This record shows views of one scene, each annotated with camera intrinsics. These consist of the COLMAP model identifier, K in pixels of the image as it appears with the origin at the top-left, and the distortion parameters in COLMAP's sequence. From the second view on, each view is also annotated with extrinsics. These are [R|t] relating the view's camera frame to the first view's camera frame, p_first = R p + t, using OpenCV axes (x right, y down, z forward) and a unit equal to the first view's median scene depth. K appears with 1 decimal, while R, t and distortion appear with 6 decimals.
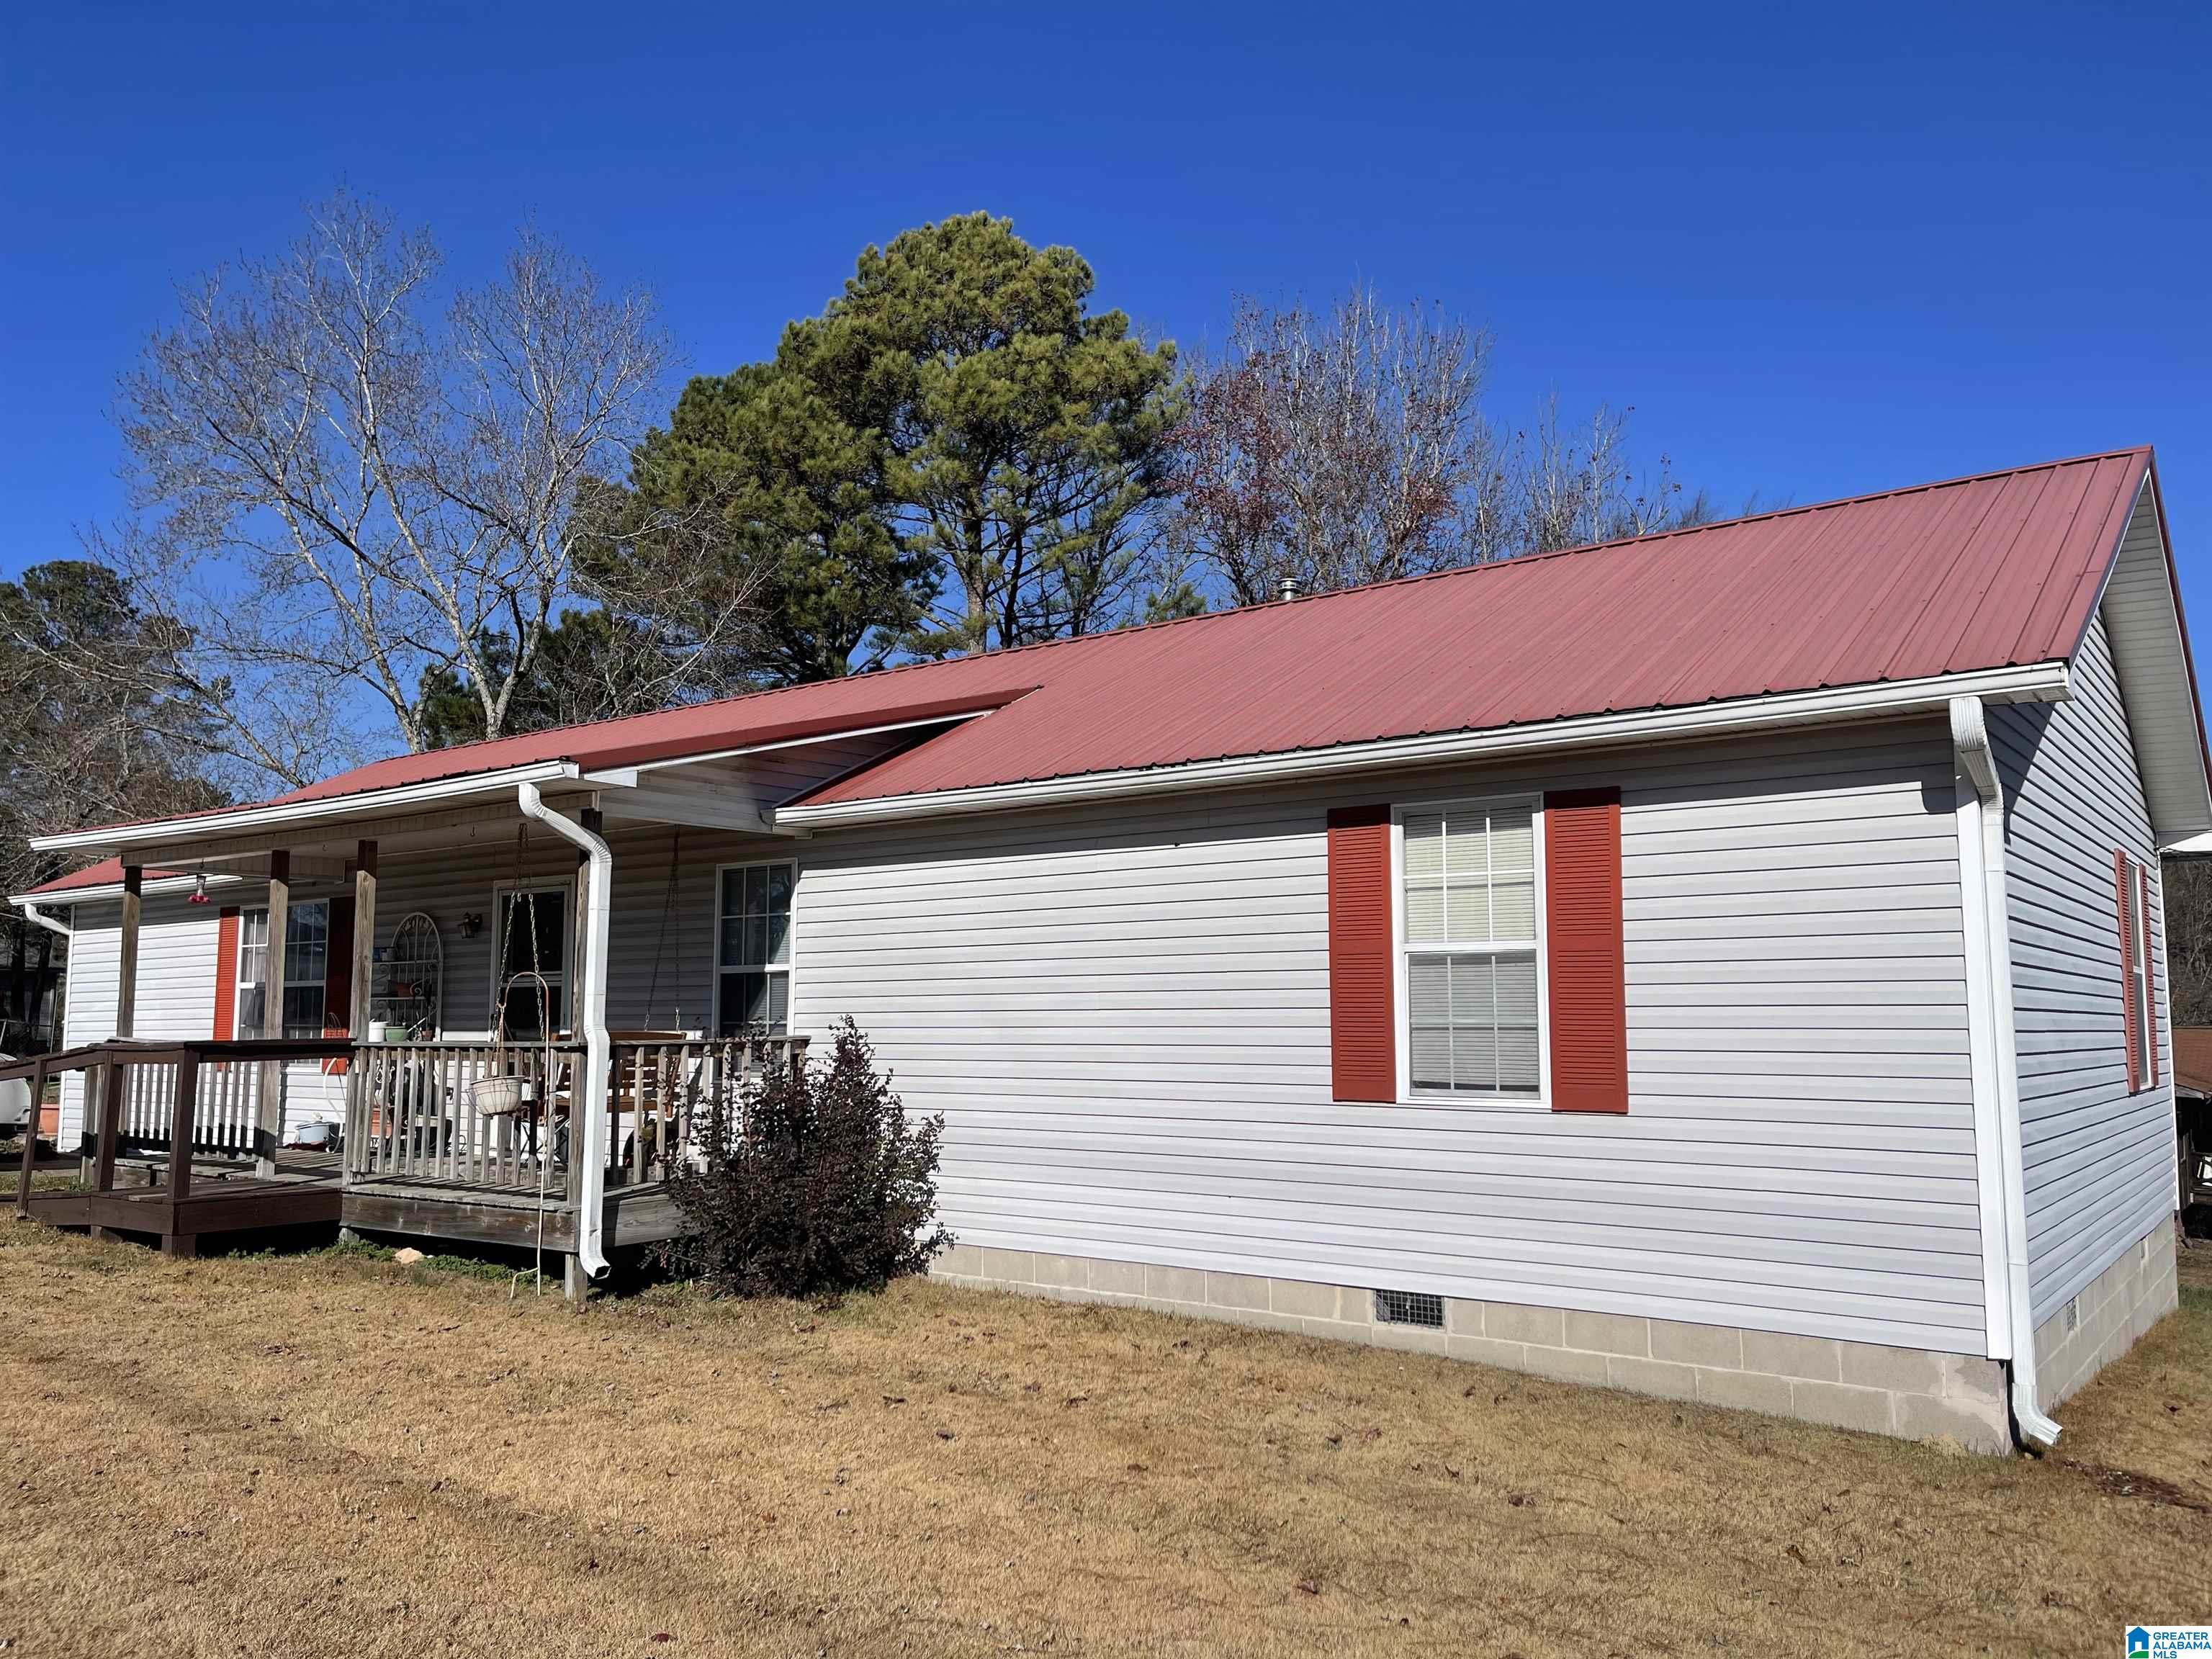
lens RADIAL K [[1636.3, 0, 1101.9], [0, 1636.3, 844.5], [0, 0, 1]] dist [0.064627, -0.087529]
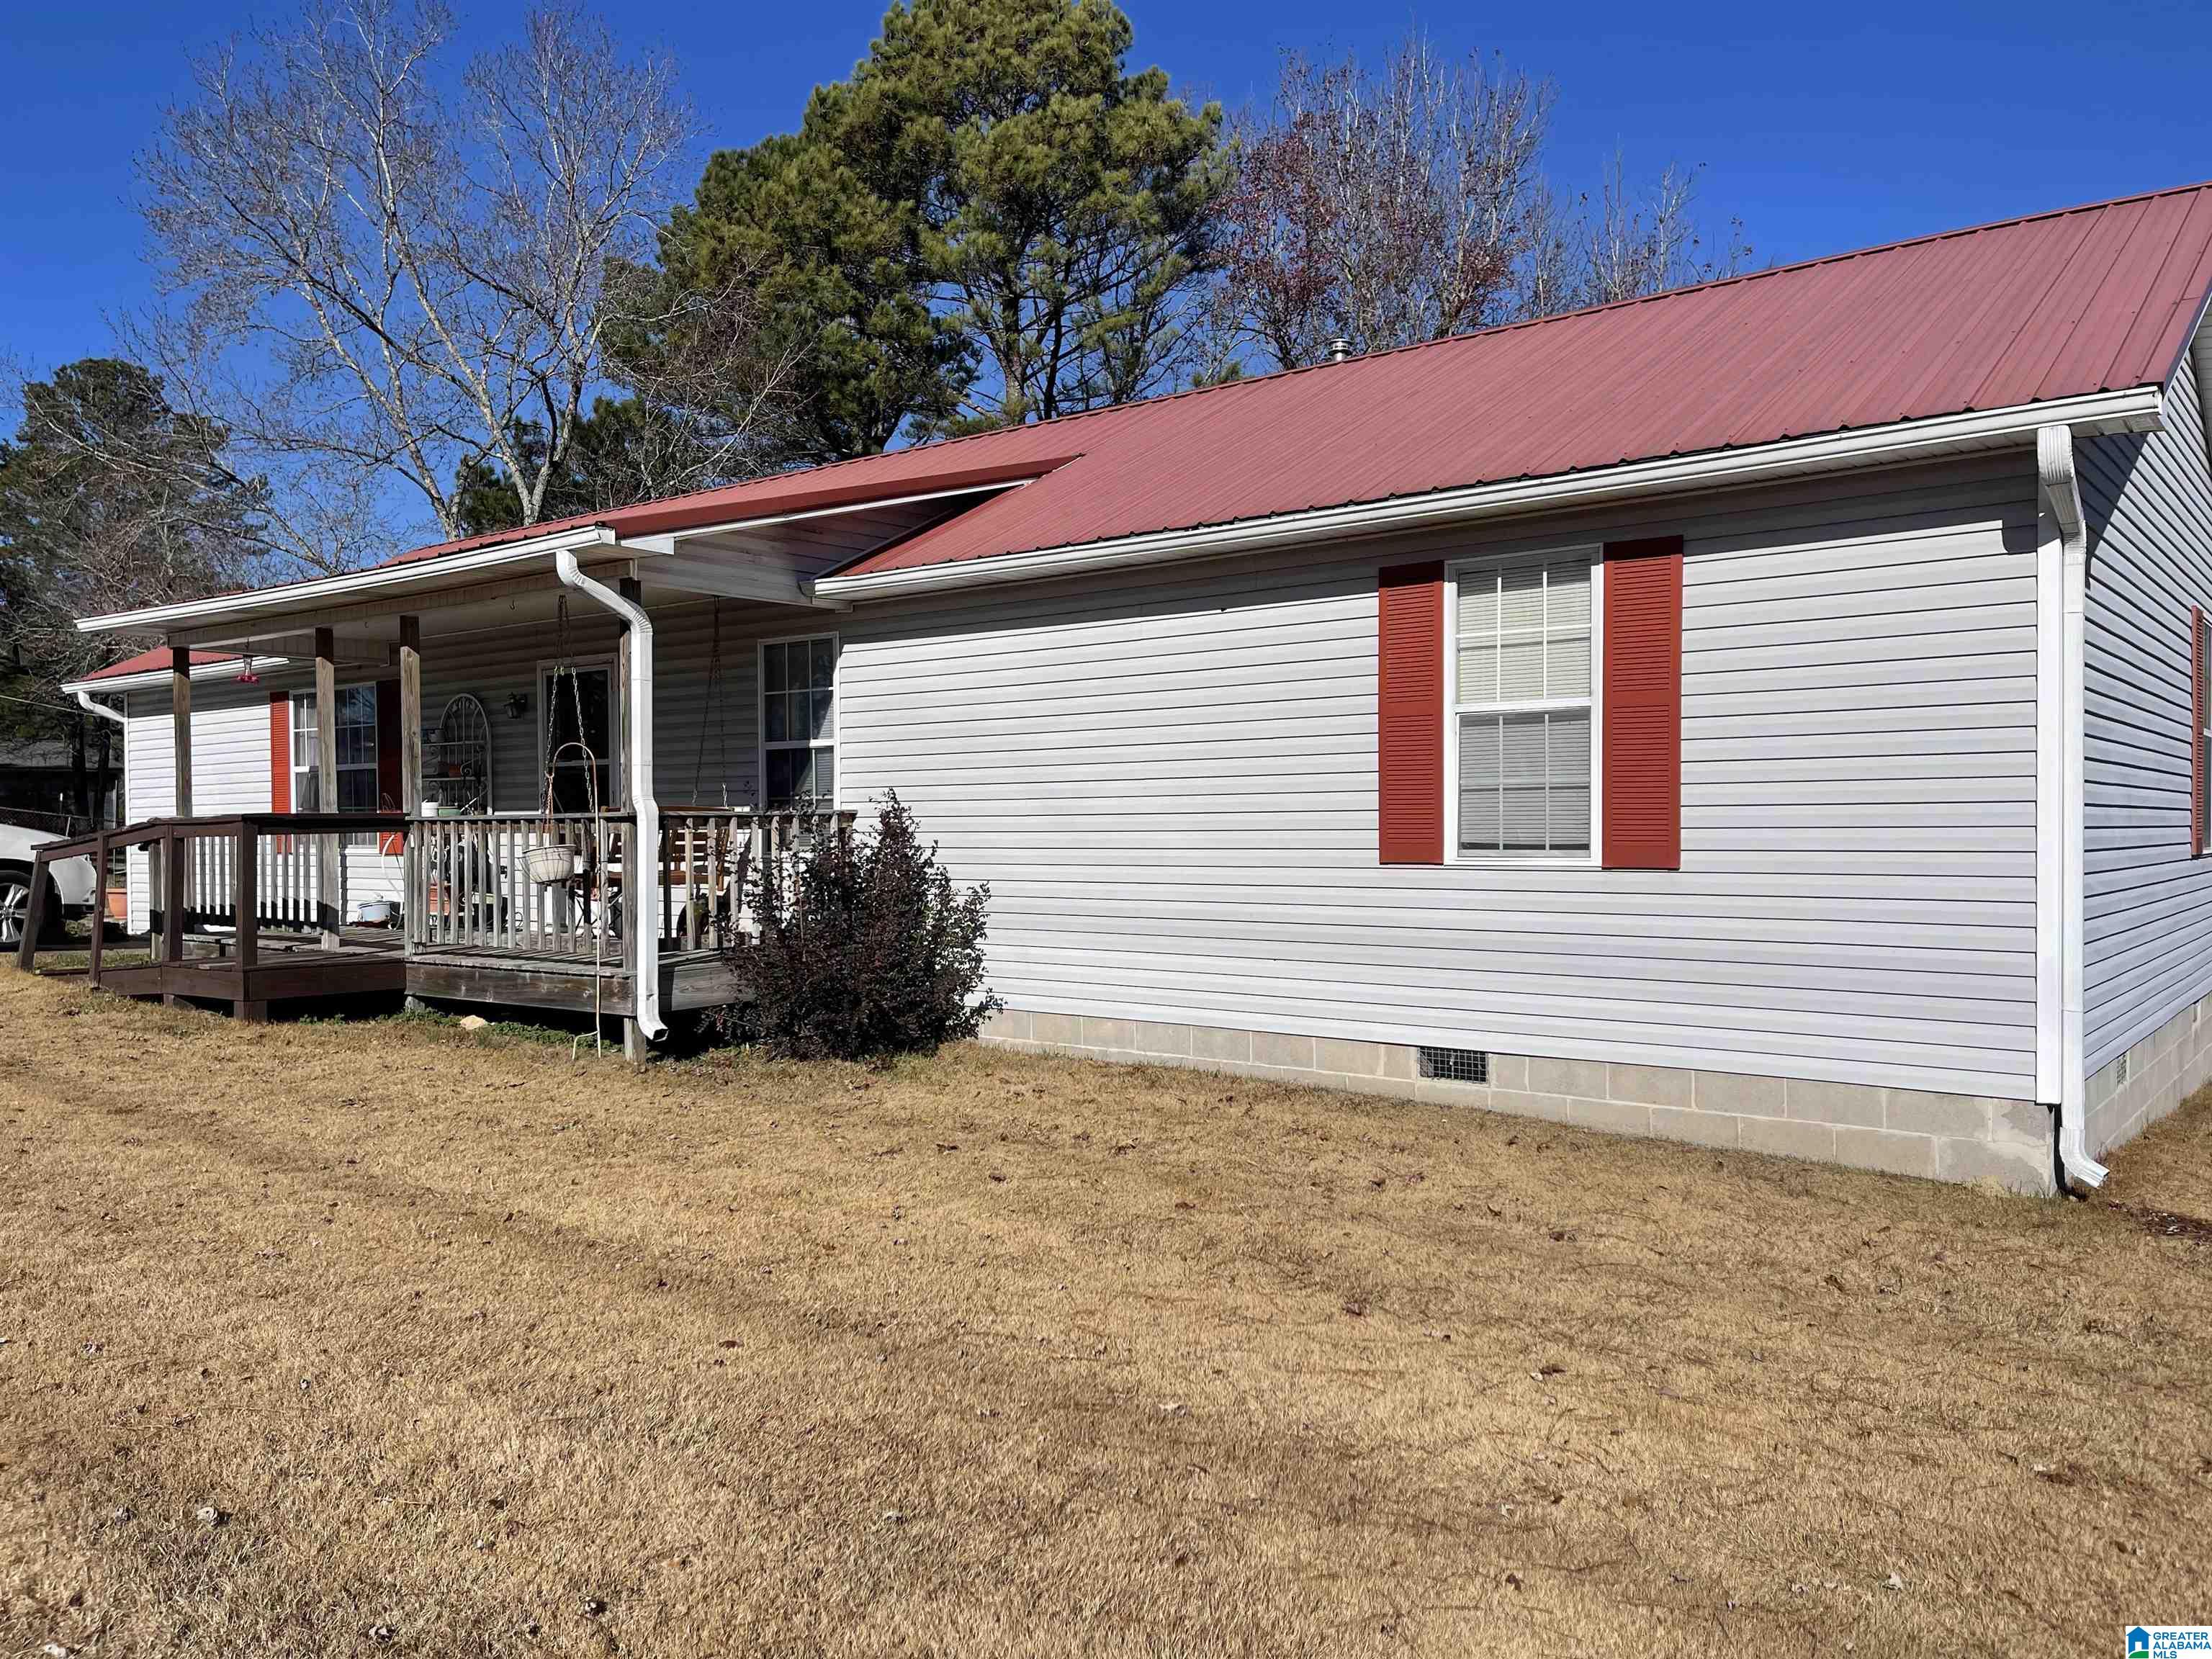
lens RADIAL K [[1637.0, 0, 1100.8], [0, 1637.0, 841.7], [0, 0, 1]] dist [0.051395, -0.061838]
pose [[0.999623, -0.004450, -0.027104, -0.001272], [0.007622, 0.992976, 0.118067, 0.019534], [0.026389, -0.118229, 0.992636, 0.007446]]
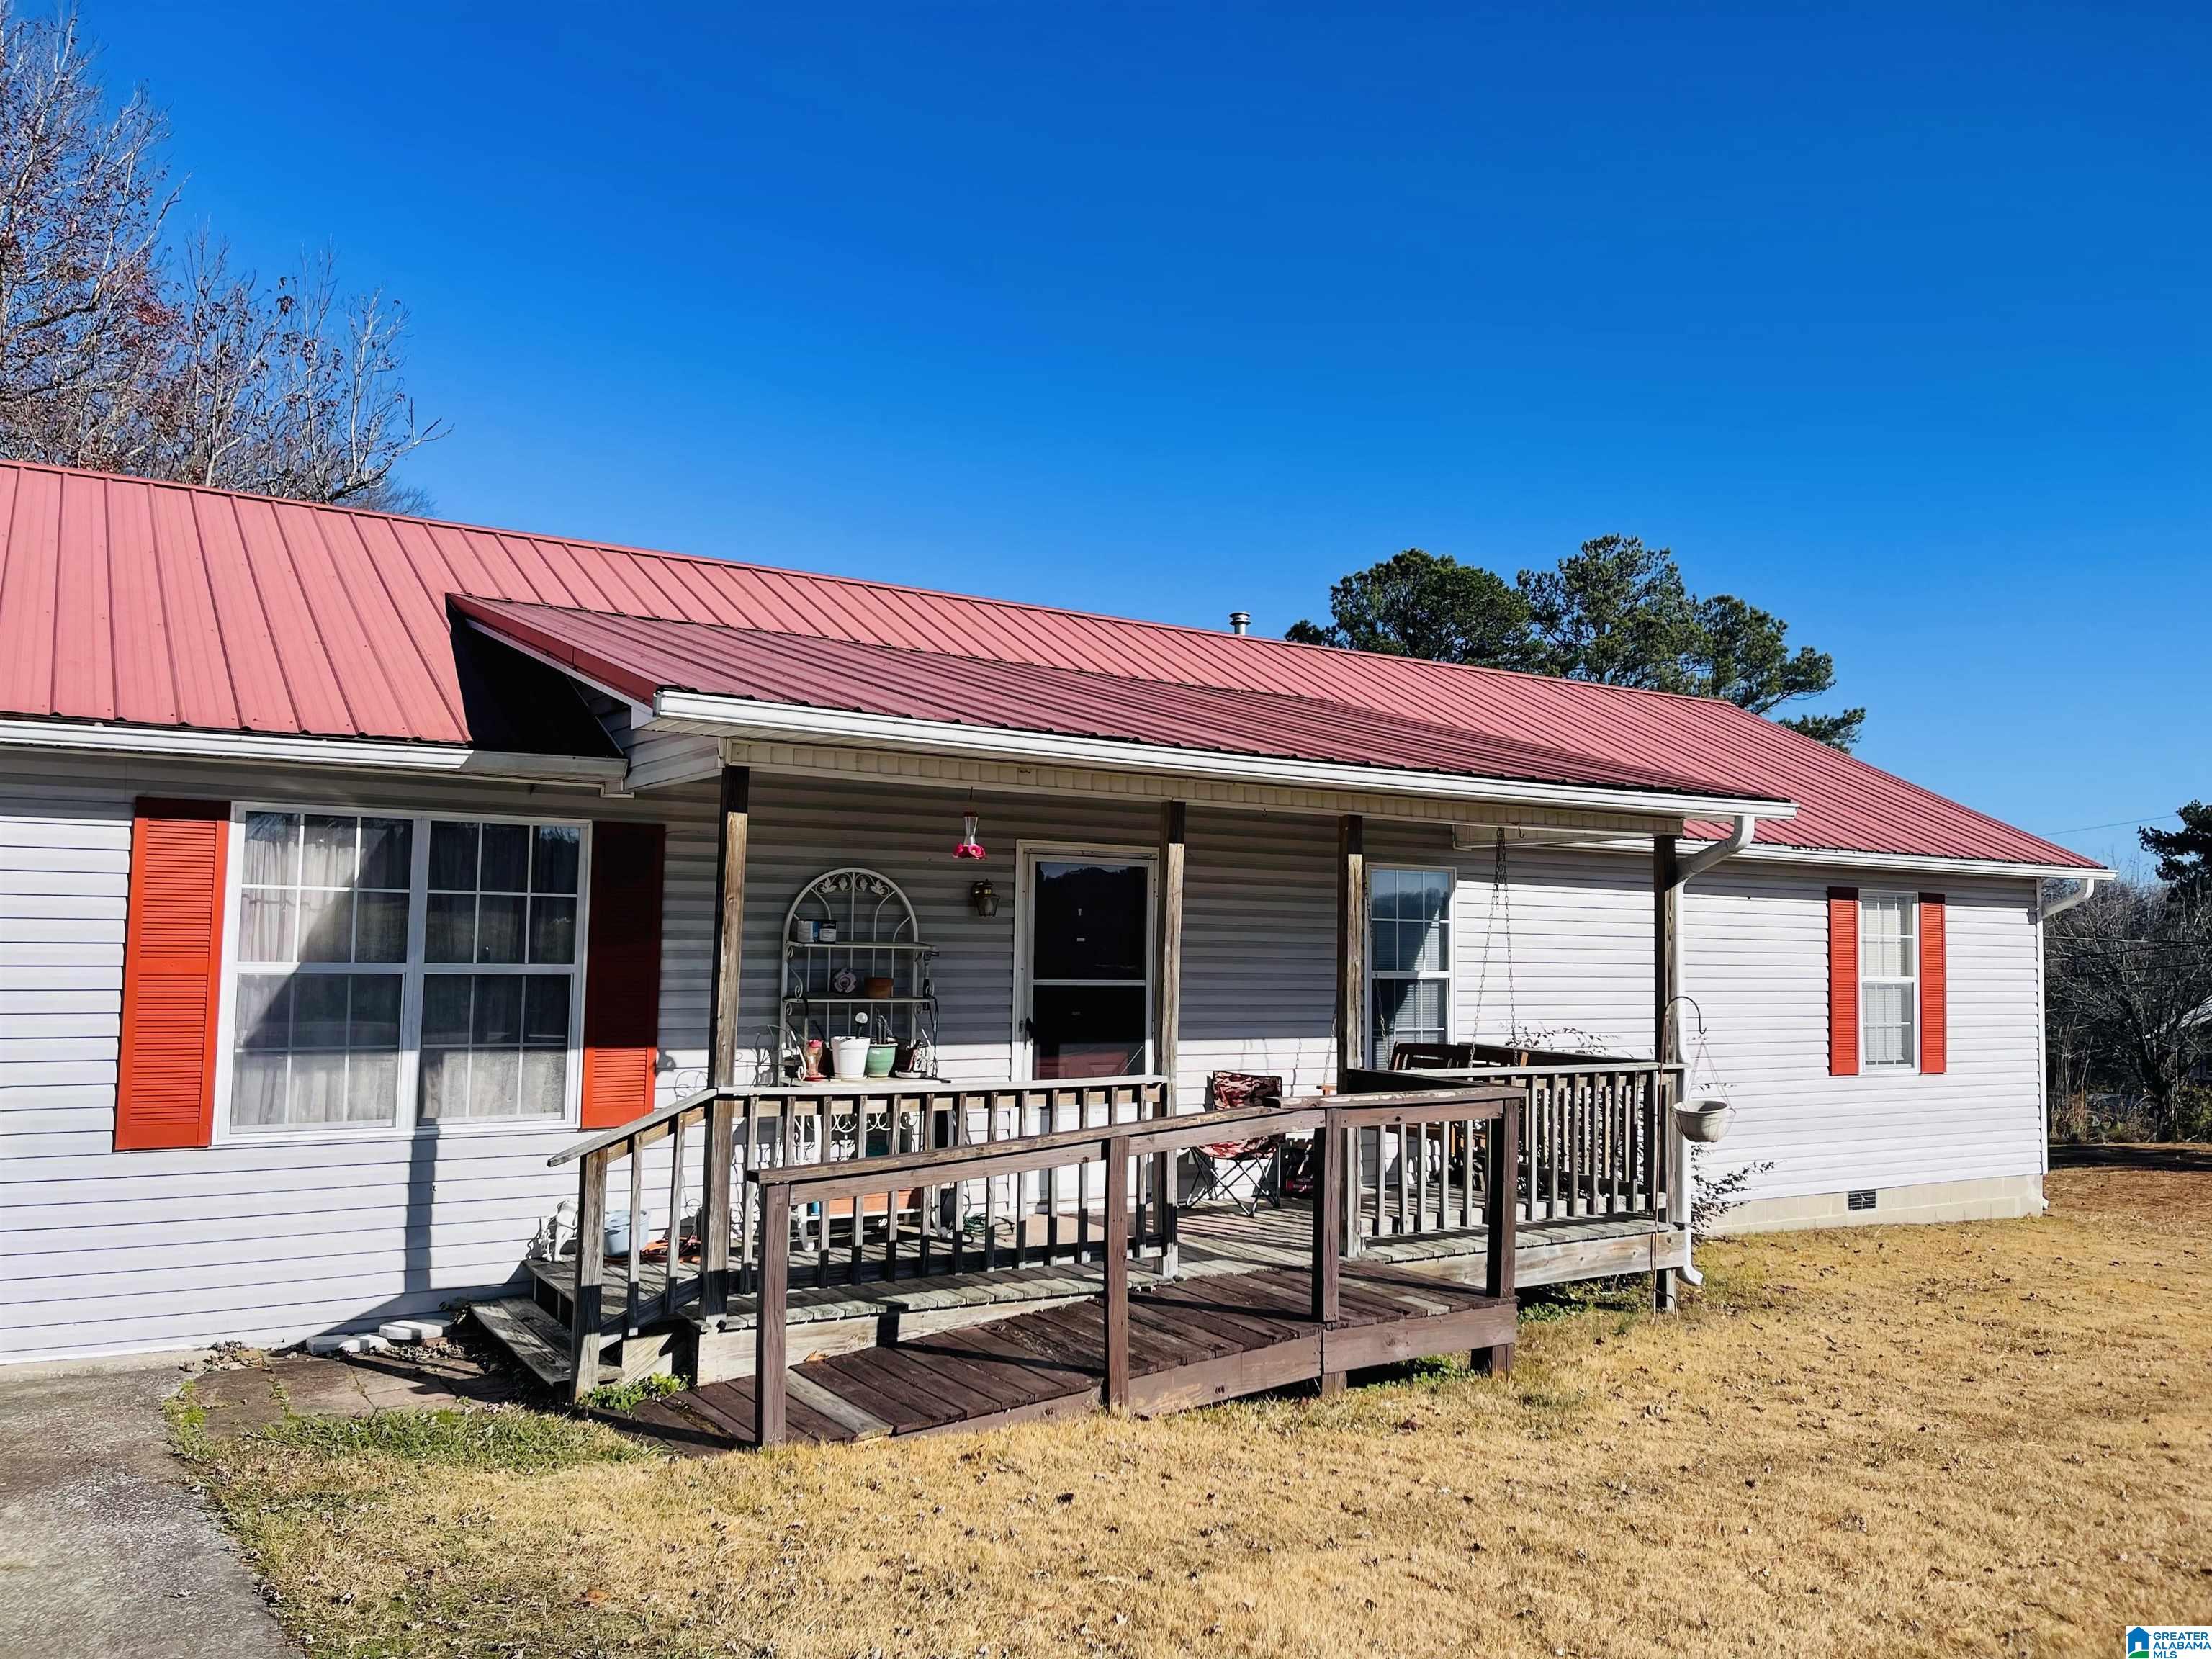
lens RADIAL K [[1636.3, 0, 1101.9], [0, 1636.3, 844.5], [0, 0, 1]] dist [0.064627, -0.087529]
pose [[0.364463, 0.098393, 0.926005, -1.285960], [-0.088444, 0.993565, -0.070761, 0.090863], [-0.927009, -0.056110, 0.370819, 0.875744]]
